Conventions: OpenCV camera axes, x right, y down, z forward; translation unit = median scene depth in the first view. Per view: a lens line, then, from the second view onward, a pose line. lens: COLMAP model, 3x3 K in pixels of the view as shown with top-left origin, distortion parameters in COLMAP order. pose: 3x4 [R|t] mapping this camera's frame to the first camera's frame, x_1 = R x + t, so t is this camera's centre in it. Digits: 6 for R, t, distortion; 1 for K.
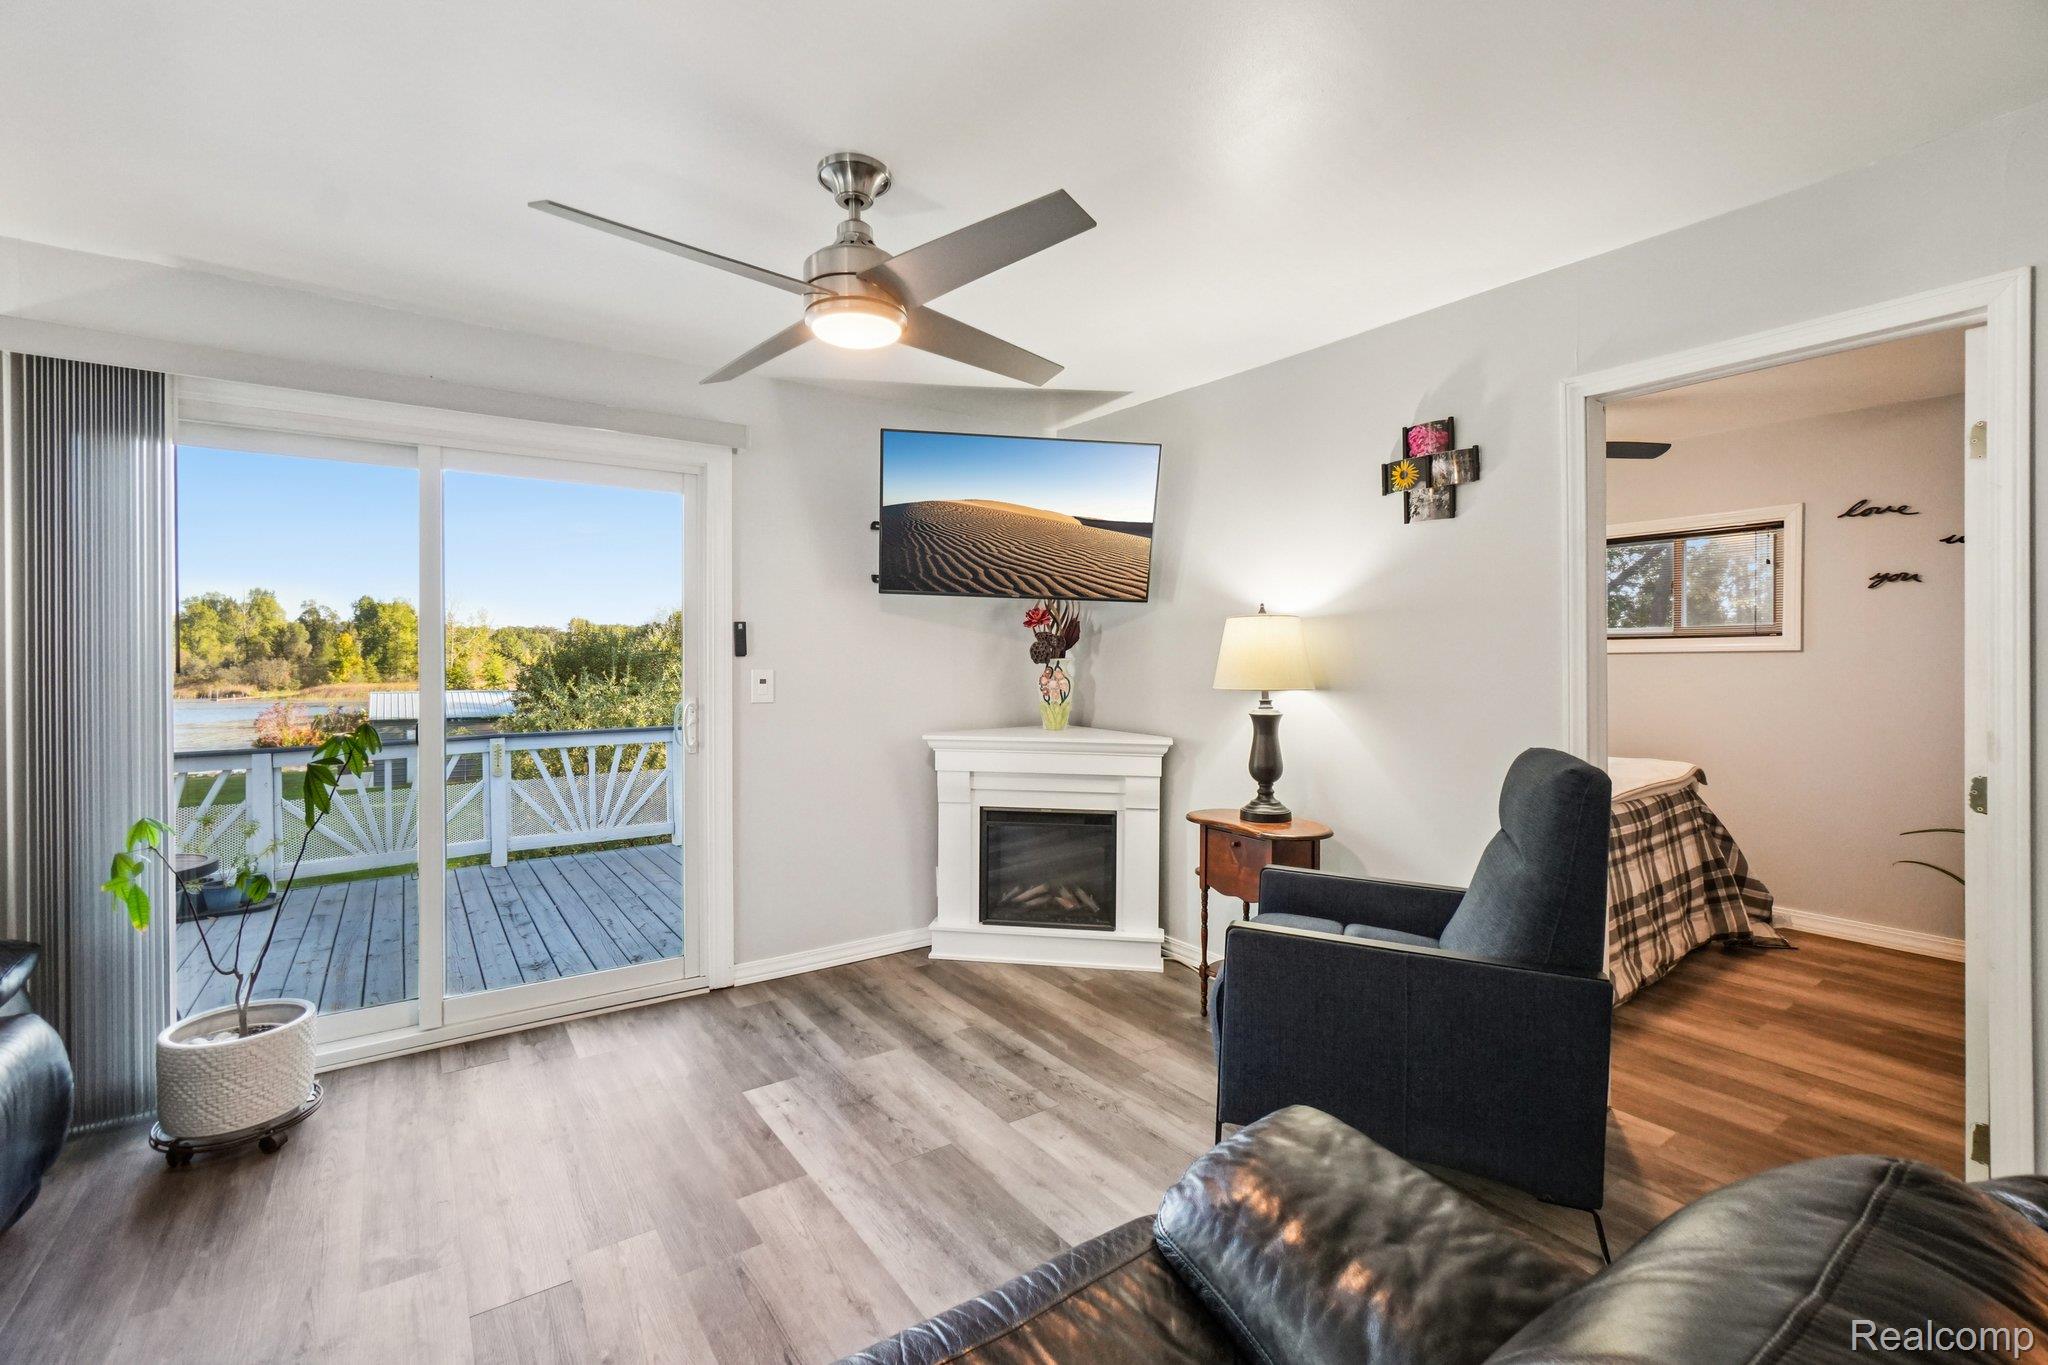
lens RADIAL K [[898.1, 0, 1025.9], [0, 898.1, 673.8], [0, 0, 1]] dist [-0.000046, 0.000313]
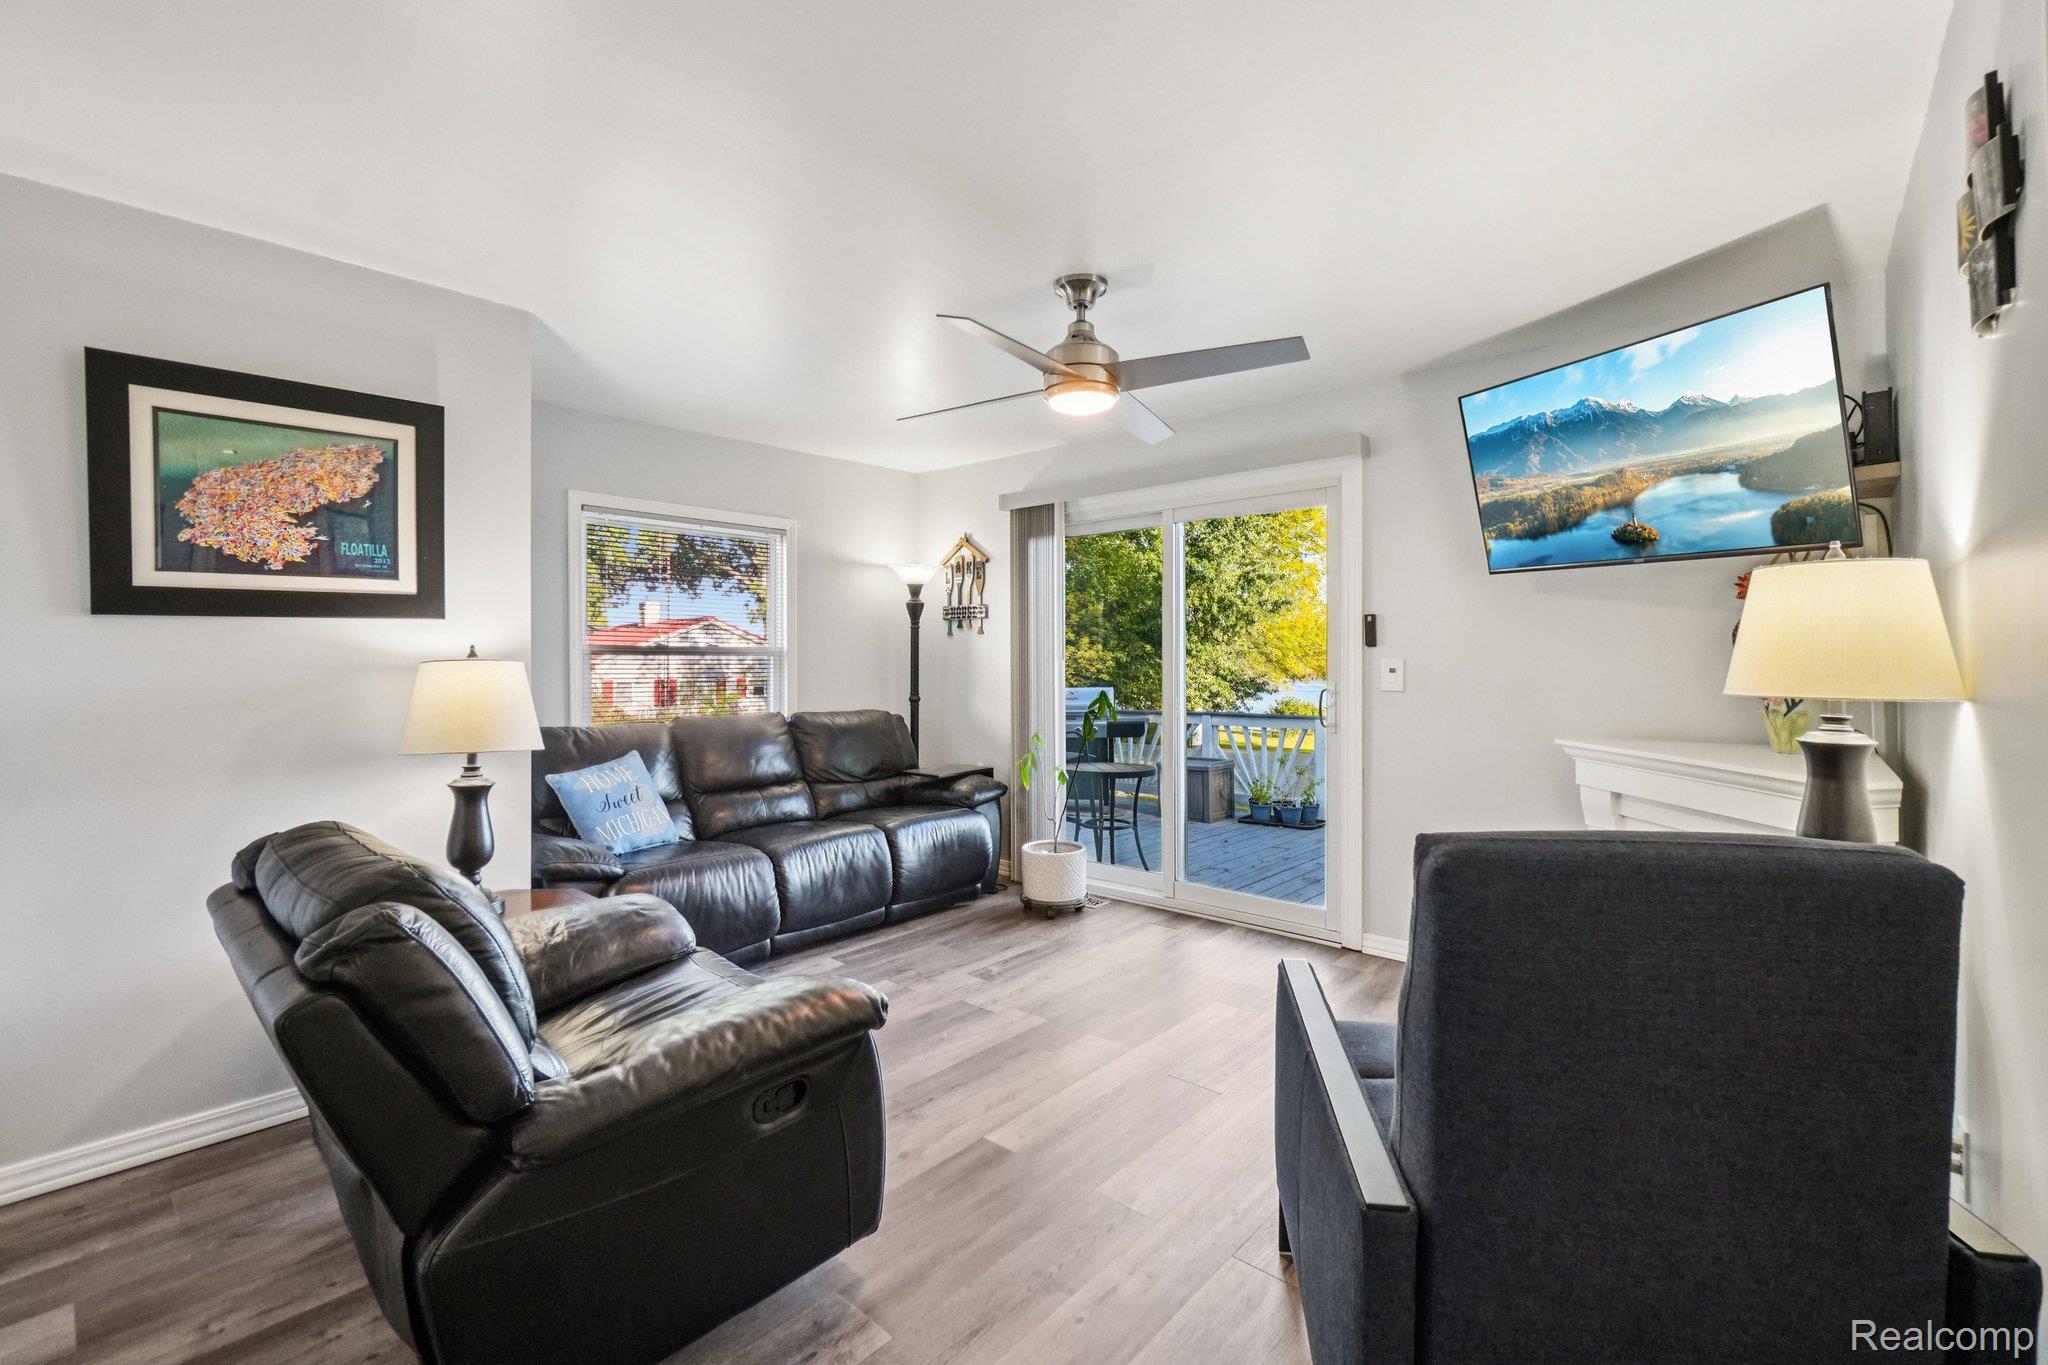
lens RADIAL K [[918.3, 0, 1024.0], [0, 918.3, 682.5], [0, 0, 1]] dist [-0.000649, 0.000123]
pose [[0.216440, 0.031493, -0.975788, 0.727995], [-0.005364, 0.999503, 0.031068, -0.009647], [0.976281, -0.001490, 0.216502, 0.404012]]
